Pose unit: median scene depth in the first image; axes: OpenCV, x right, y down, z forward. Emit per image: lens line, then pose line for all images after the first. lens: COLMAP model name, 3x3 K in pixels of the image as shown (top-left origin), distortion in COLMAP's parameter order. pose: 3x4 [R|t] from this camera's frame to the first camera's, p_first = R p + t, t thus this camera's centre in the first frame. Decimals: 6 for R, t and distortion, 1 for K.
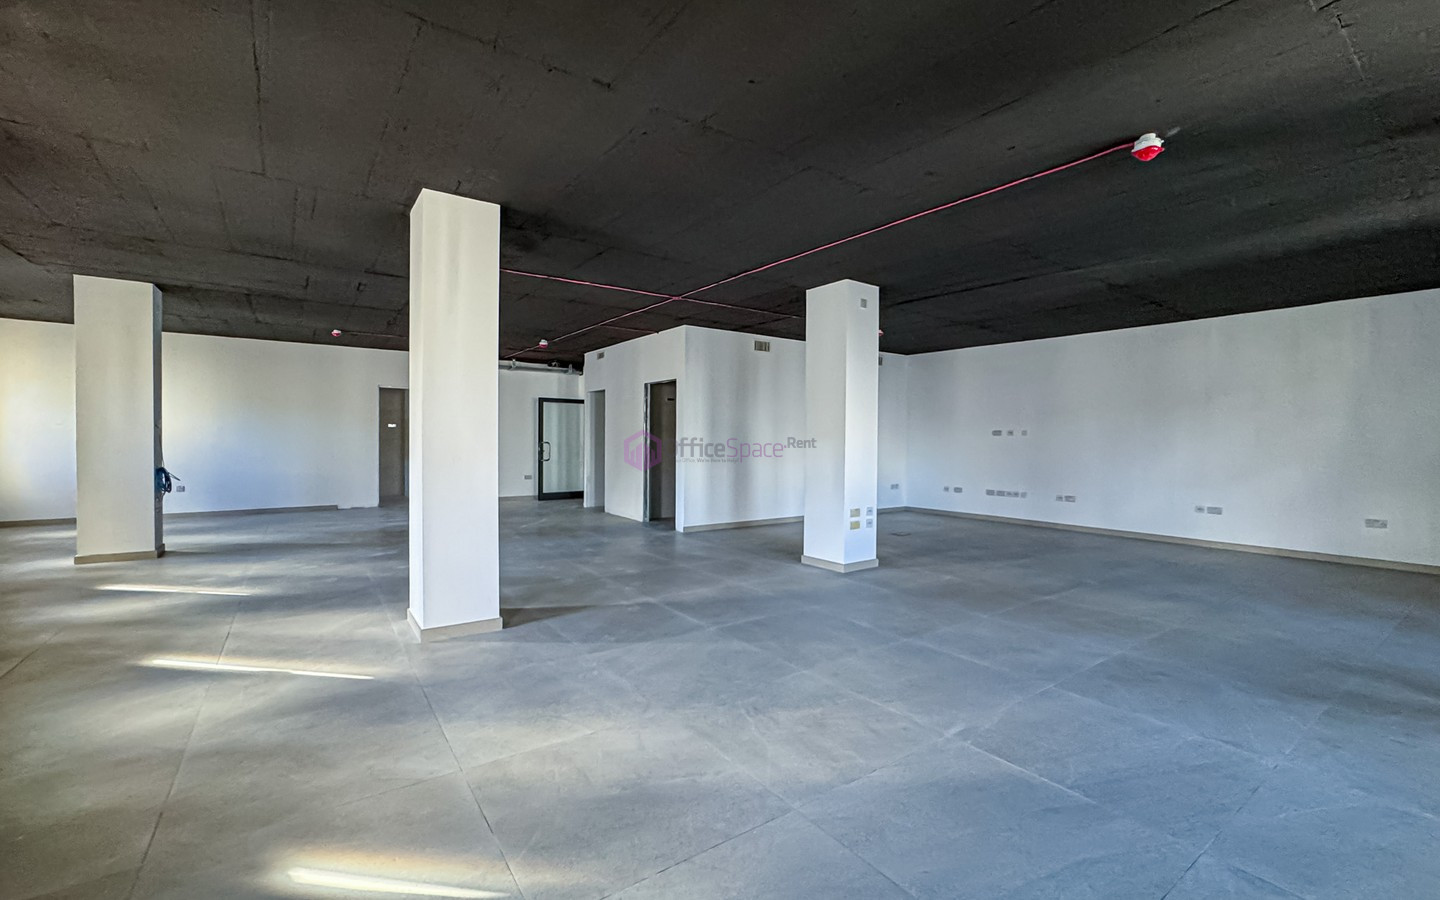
lens RADIAL K [[586.6, 0, 726.0], [0, 586.6, 452.9], [0, 0, 1]] dist [-0.017623, 0.000496]
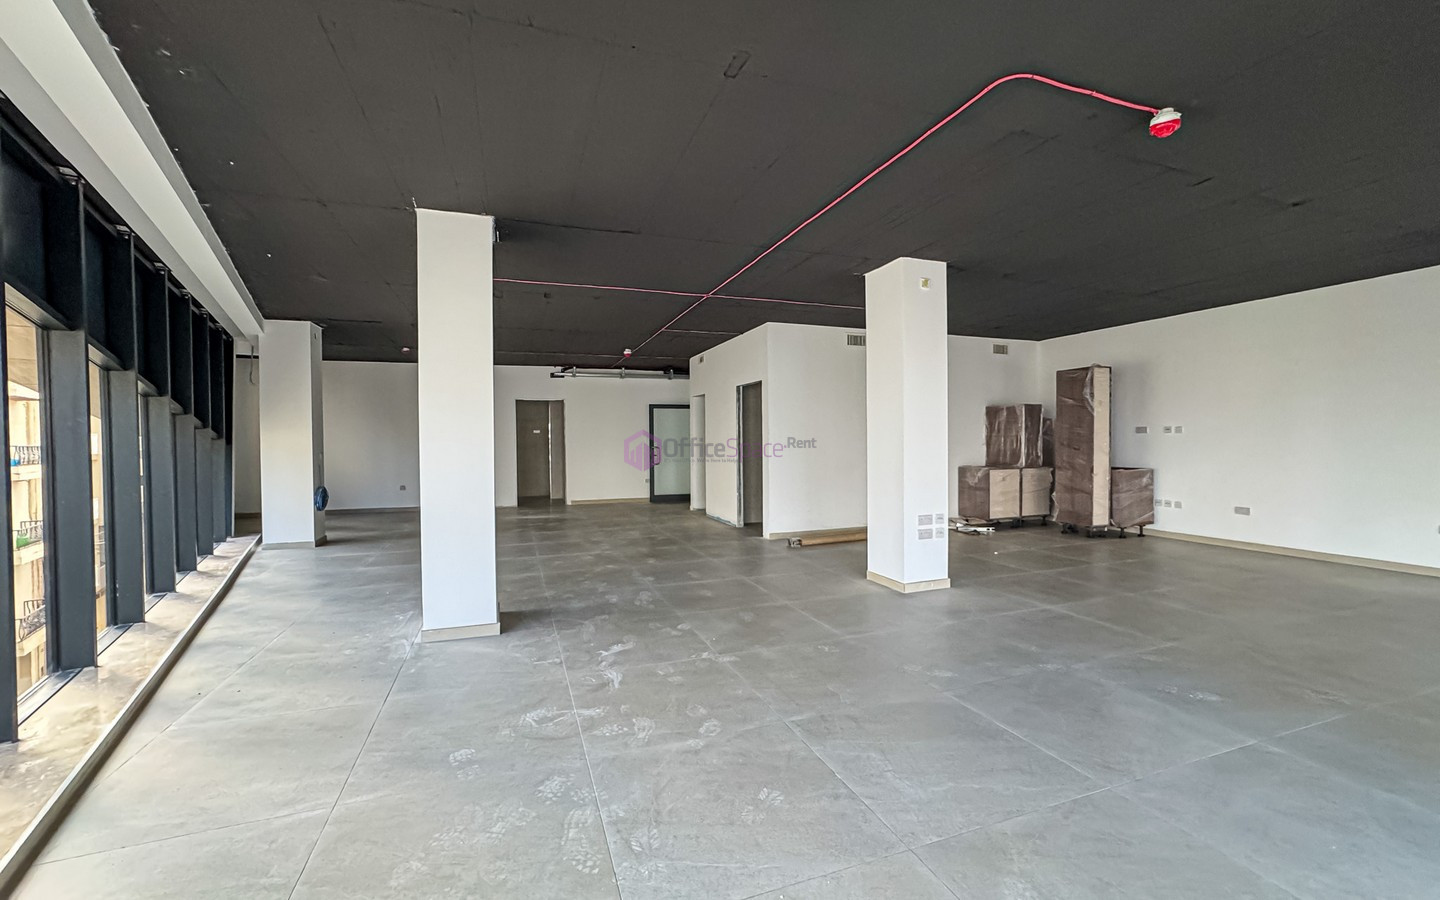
lens RADIAL K [[586.6, 0, 726.0], [0, 586.6, 452.9], [0, 0, 1]] dist [-0.017623, 0.000496]
pose [[0.963910, -0.010462, -0.266022, 0.165903], [0.009247, 0.999940, -0.005820, -0.000800], [0.266067, 0.003150, 0.963949, 0.080887]]
